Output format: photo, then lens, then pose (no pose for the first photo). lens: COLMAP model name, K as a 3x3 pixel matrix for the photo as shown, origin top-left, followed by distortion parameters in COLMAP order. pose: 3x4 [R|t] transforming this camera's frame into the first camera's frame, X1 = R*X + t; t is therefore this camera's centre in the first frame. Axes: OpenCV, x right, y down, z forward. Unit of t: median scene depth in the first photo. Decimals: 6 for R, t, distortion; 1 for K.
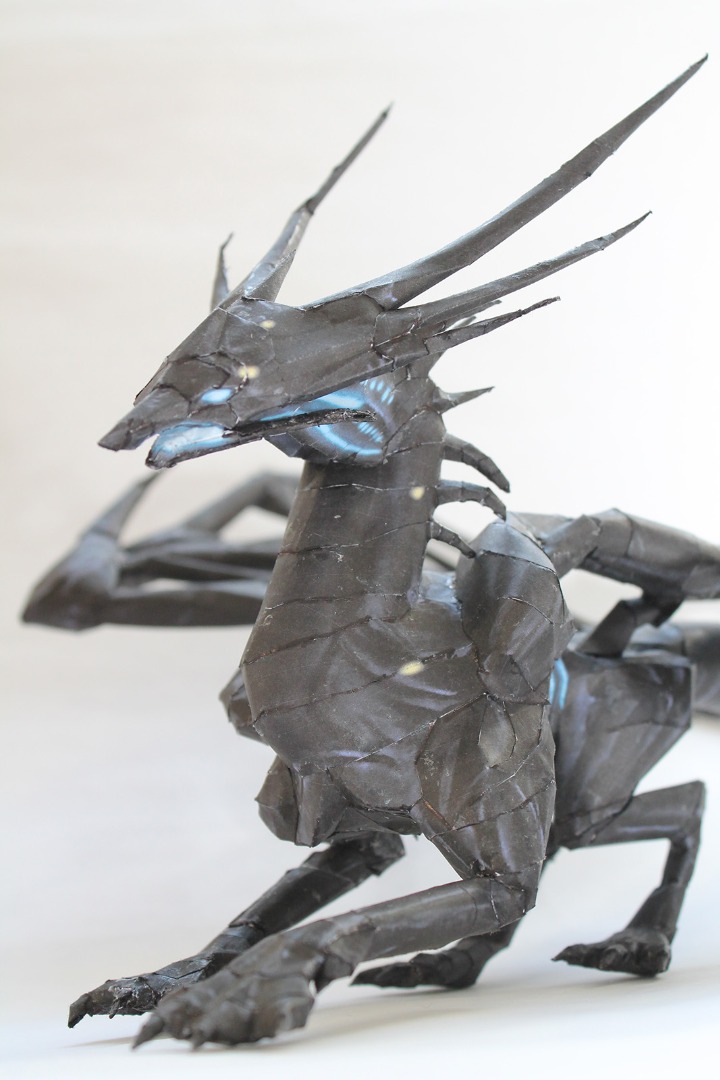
lens RADIAL K [[1754.1, 0, 360.0], [0, 1754.1, 540.0], [0, 0, 1]] dist [-0.077856, -0.059447]
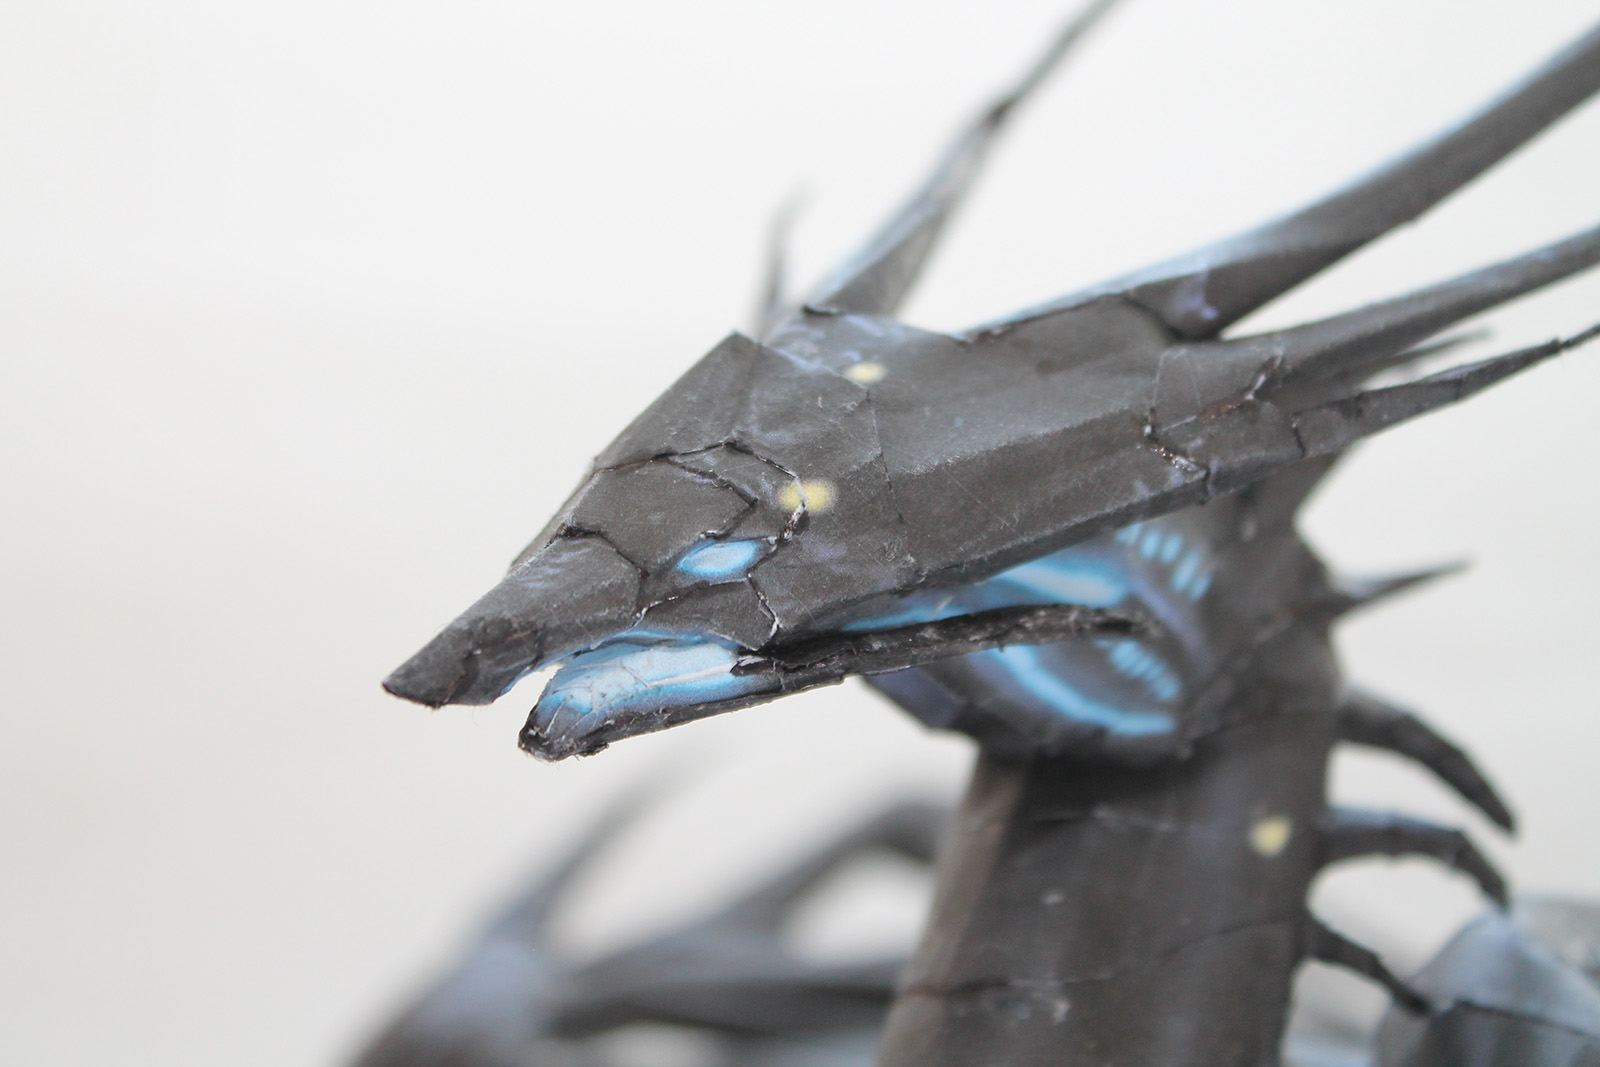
lens RADIAL K [[3194.1, 0, 800.0], [0, 3194.1, 533.5], [0, 0, 1]] dist [0.027848, 0.101645]
pose [[0.994446, 0.004308, -0.105164, 0.004793], [-0.017143, 0.992449, -0.121453, -0.006925], [0.103846, 0.122581, 0.987011, 0.330305]]
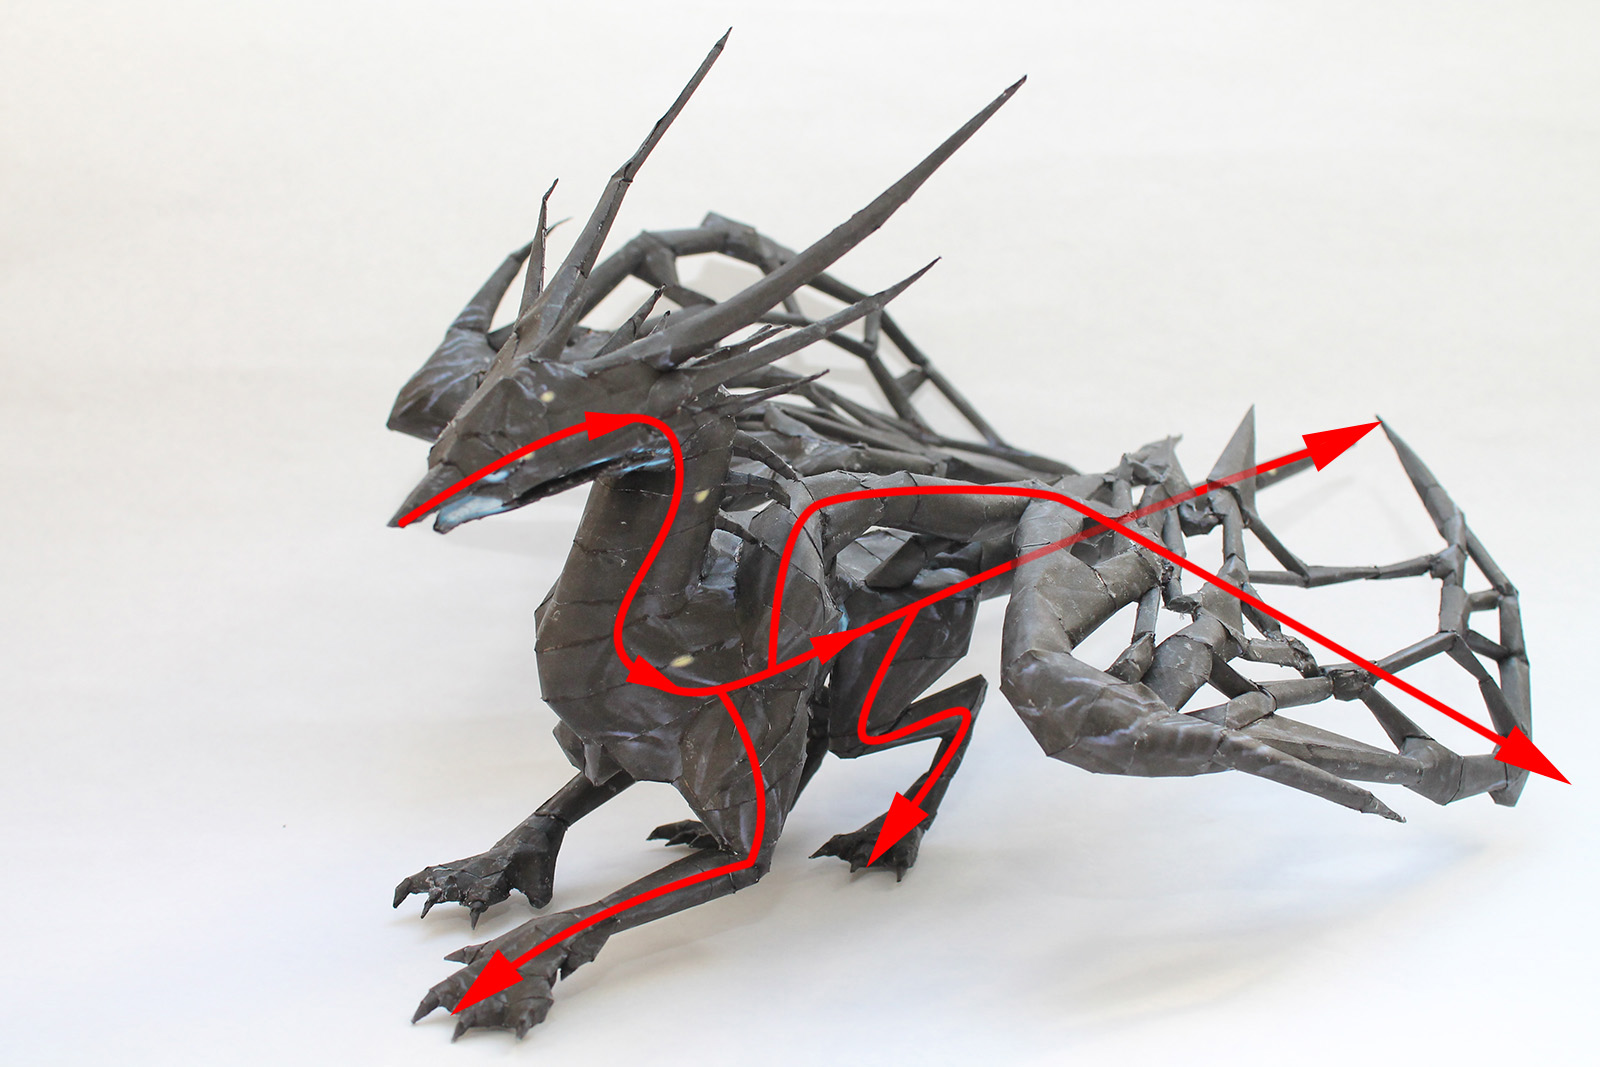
lens RADIAL K [[1971.1, 0, 800.0], [0, 1971.1, 533.5], [0, 0, 1]] dist [-0.174236, -0.000840]
pose [[0.995065, 0.082832, -0.054626, 0.172816], [-0.053636, 0.912213, 0.406191, -0.538466], [0.083476, -0.401257, 0.912154, -0.123850]]
